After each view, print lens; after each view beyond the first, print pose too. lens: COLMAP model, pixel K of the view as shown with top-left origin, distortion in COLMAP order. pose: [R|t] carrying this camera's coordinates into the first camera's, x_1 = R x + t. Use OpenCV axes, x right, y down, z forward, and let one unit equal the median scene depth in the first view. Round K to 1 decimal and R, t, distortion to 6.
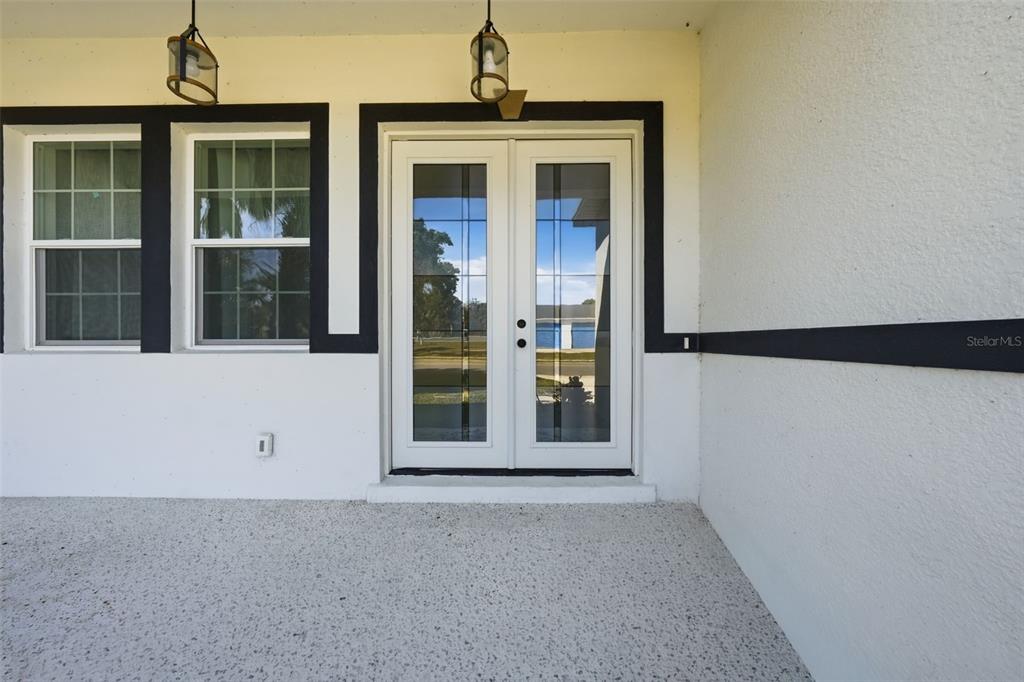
lens RADIAL K [[403.4, 0, 512.4], [0, 403.4, 337.9], [0, 0, 1]] dist [-0.002715, -0.000375]
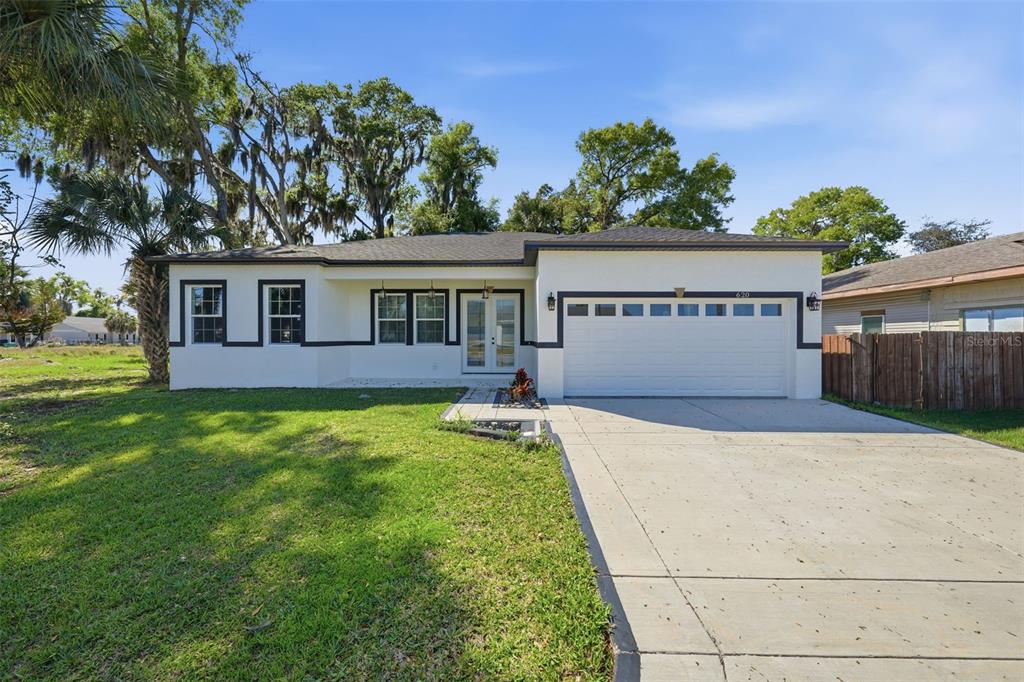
lens RADIAL K [[403.4, 0, 512.4], [0, 403.4, 337.9], [0, 0, 1]] dist [-0.002715, -0.000375]
pose [[0.999980, -0.000774, -0.006208, 0.259953], [0.000829, 0.999960, 0.008853, -0.083813], [0.006201, -0.008858, 0.999942, -3.389908]]
